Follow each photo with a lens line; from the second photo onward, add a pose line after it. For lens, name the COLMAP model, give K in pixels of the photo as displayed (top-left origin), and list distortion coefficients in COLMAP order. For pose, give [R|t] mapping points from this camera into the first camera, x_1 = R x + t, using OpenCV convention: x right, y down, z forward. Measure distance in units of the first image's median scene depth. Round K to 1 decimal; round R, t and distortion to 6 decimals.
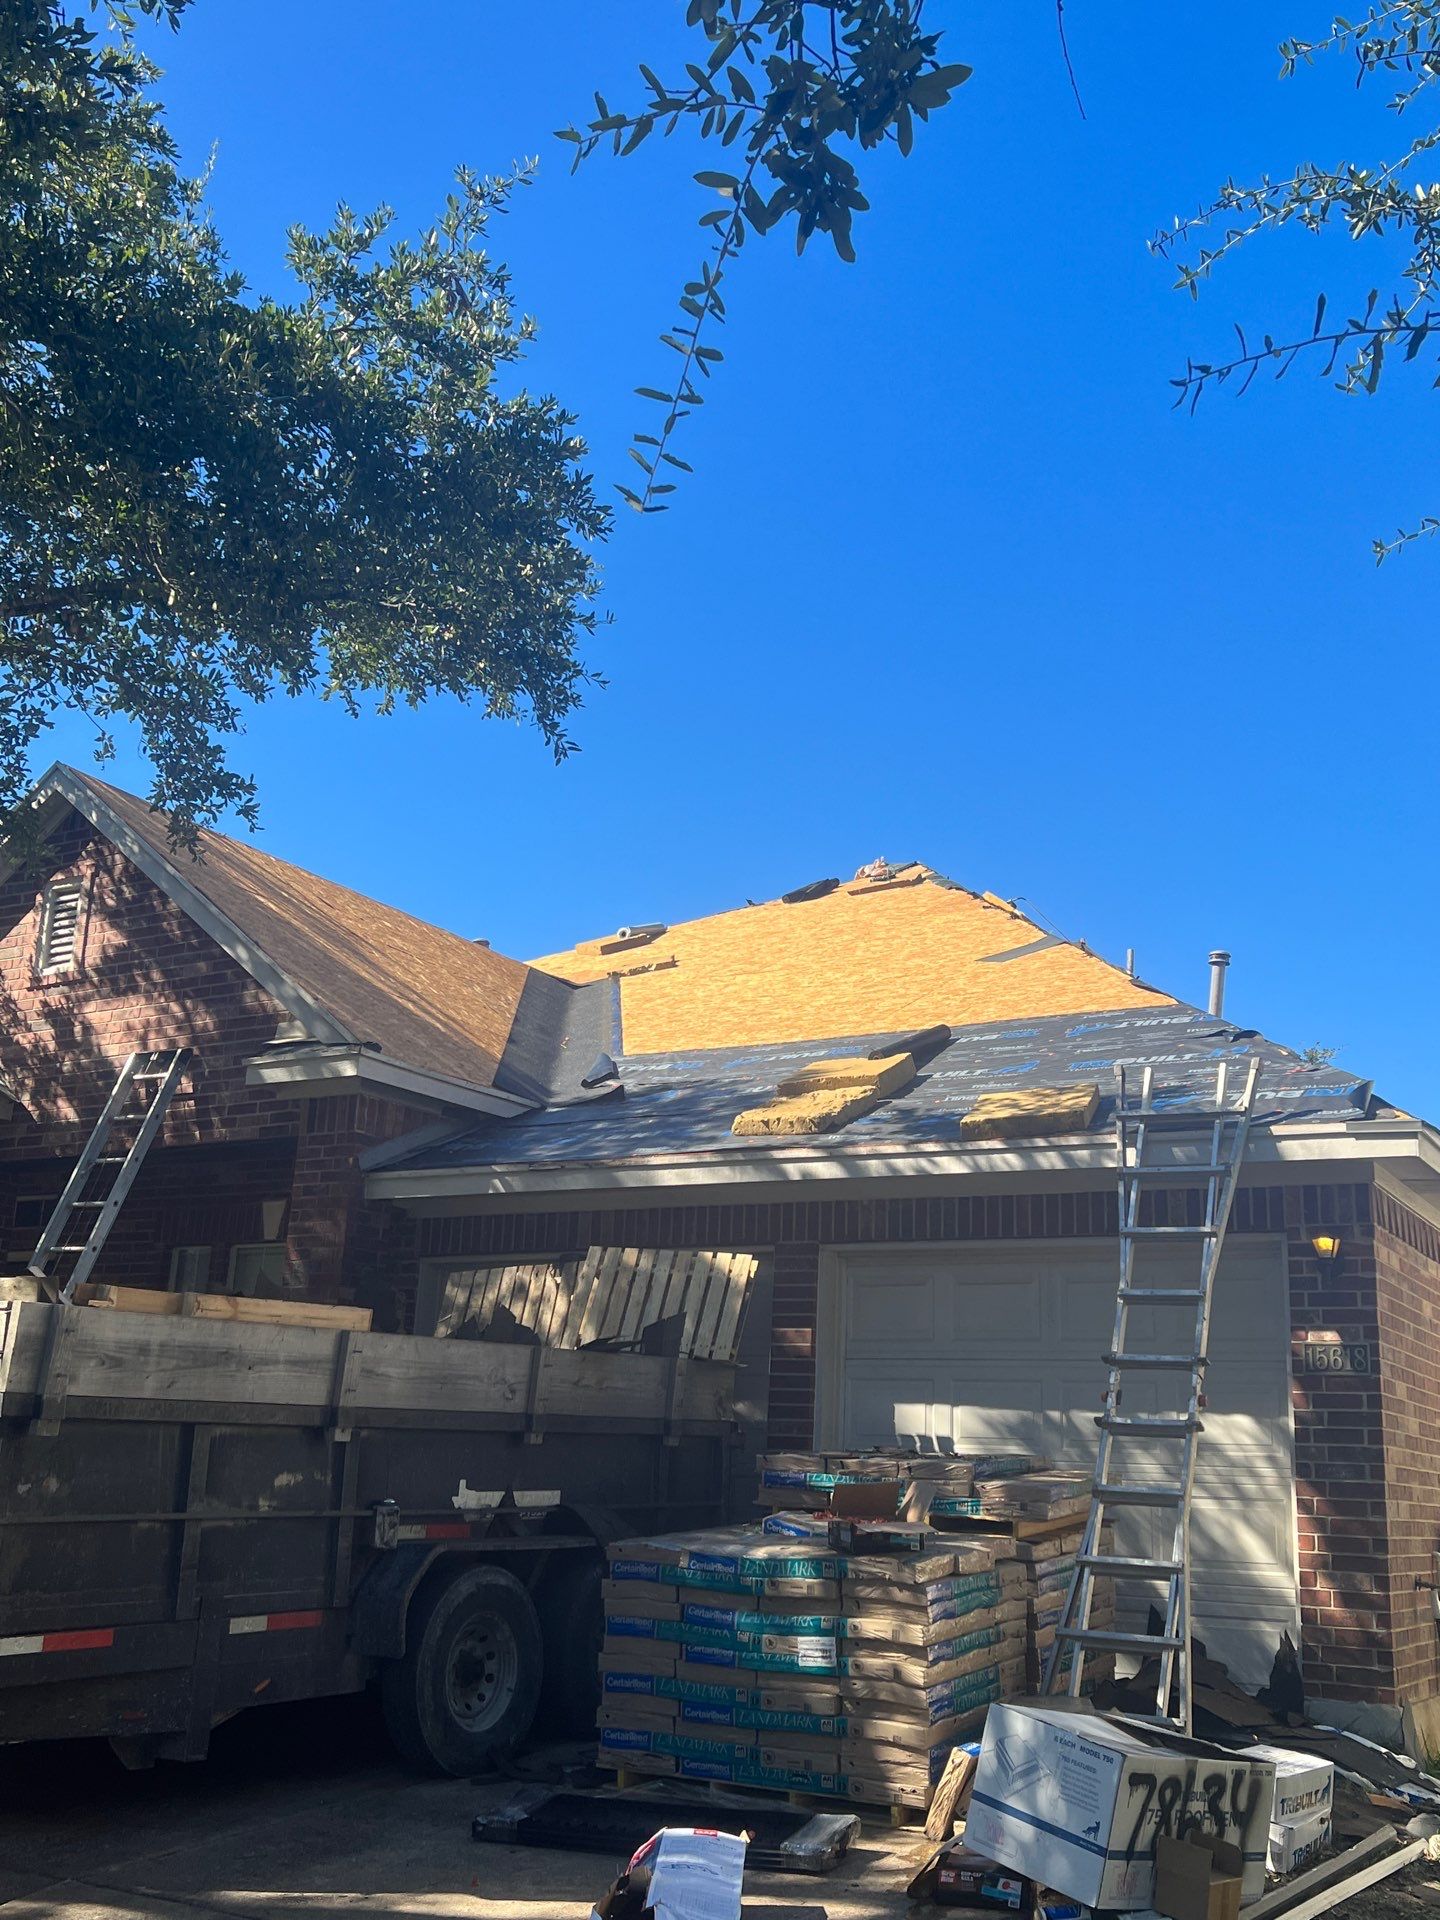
lens RADIAL K [[1817.0, 0, 726.3], [0, 1817.0, 978.8], [0, 0, 1]] dist [0.127000, -0.225772]
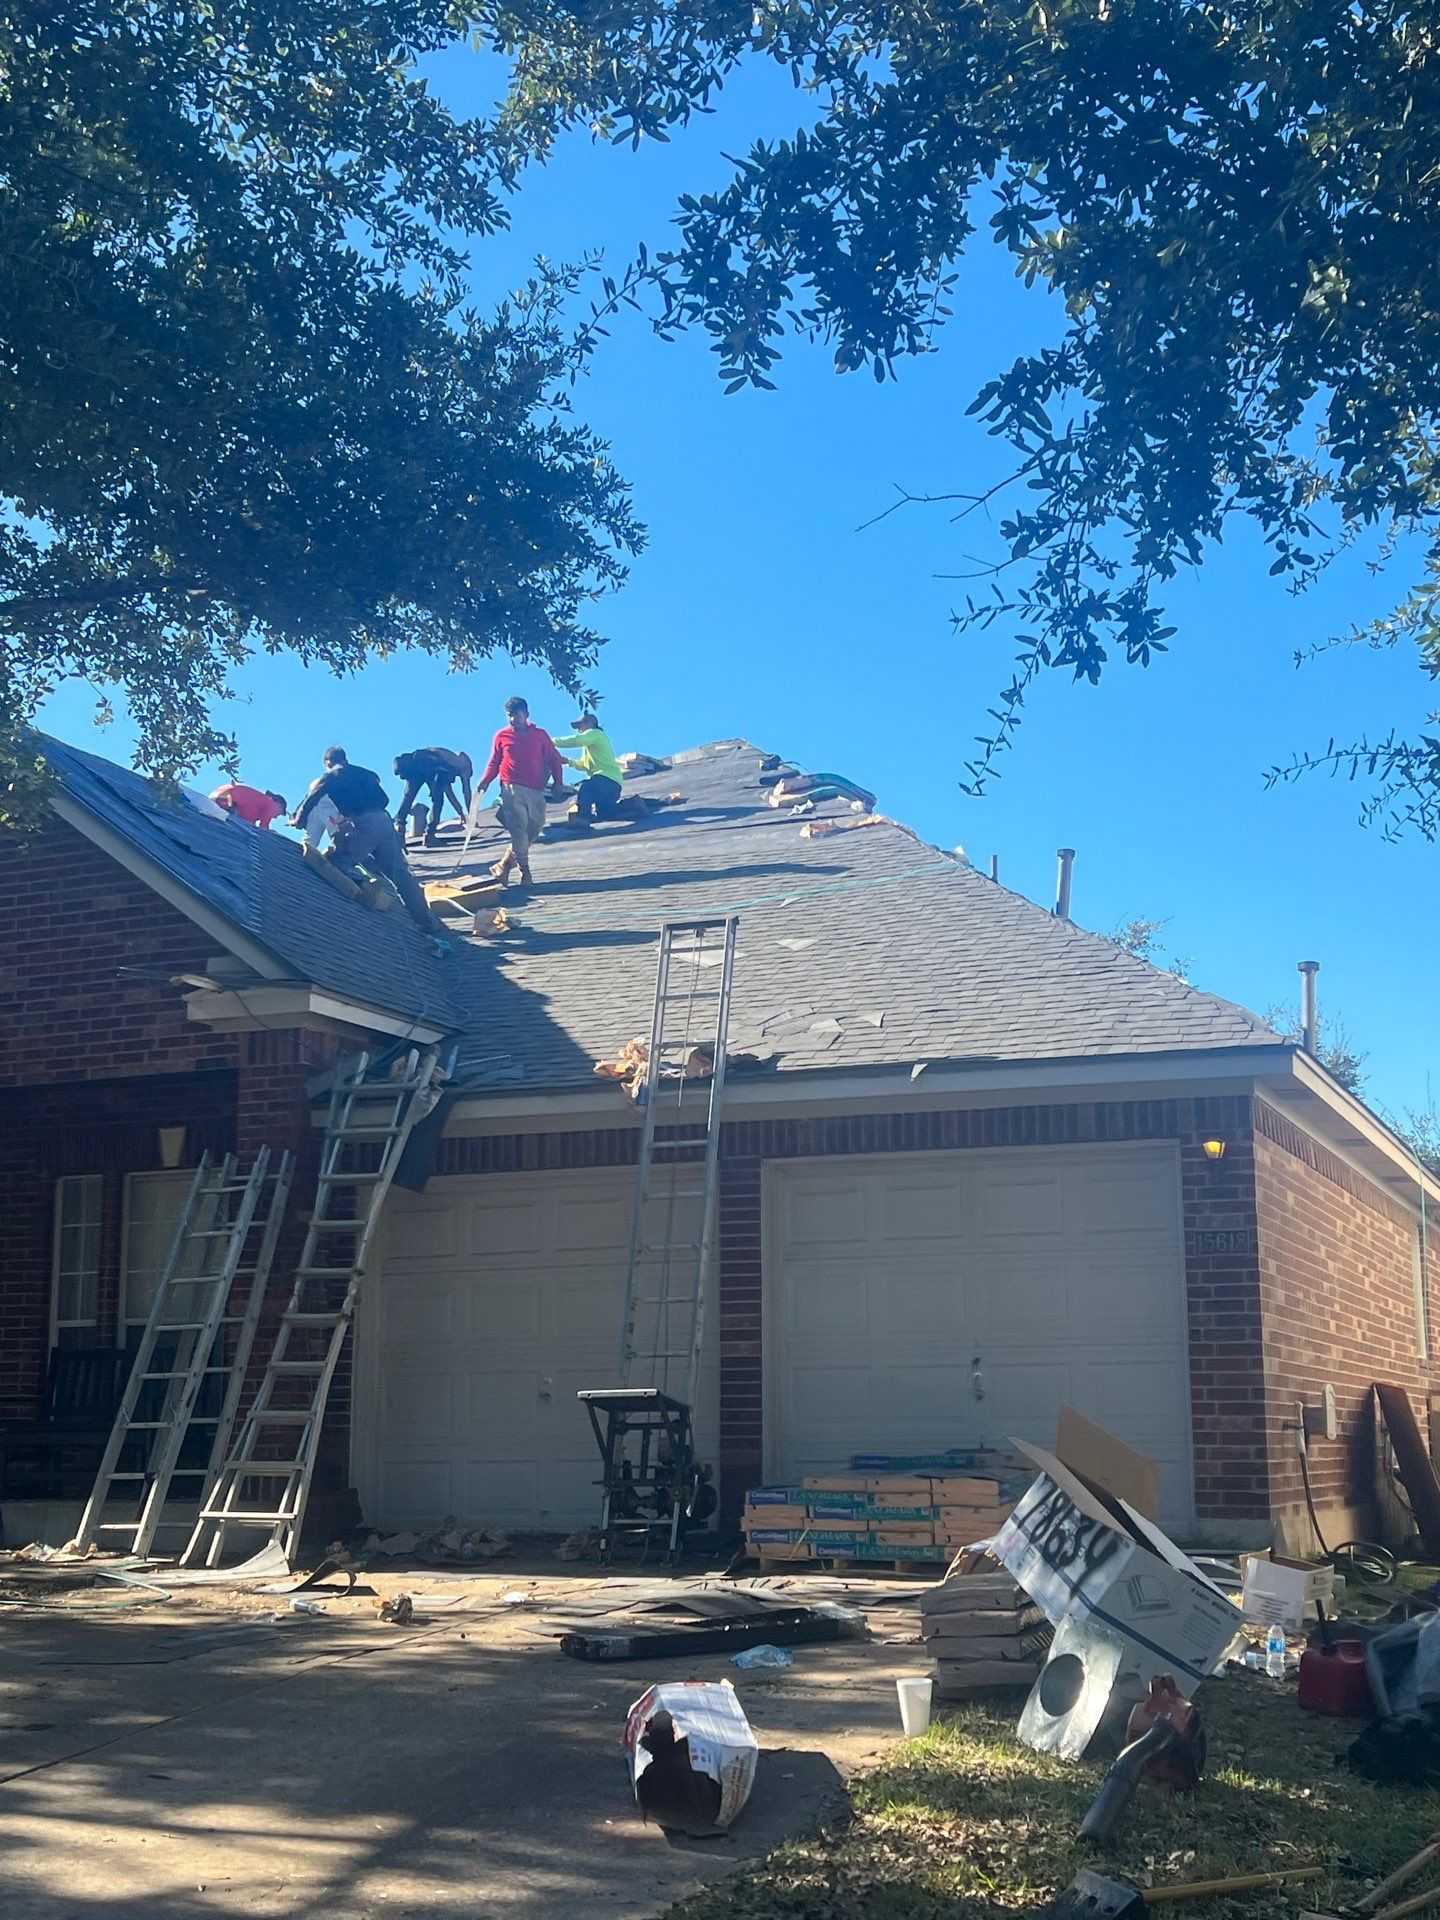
lens RADIAL K [[2289.6, 0, 717.6], [0, 2289.6, 977.4], [0, 0, 1]] dist [0.198514, -0.557697]
pose [[0.989000, -0.018018, 0.146815, -0.197551], [0.006914, 0.997100, 0.075792, -0.076072], [-0.147755, -0.073943, 0.986256, -0.392128]]
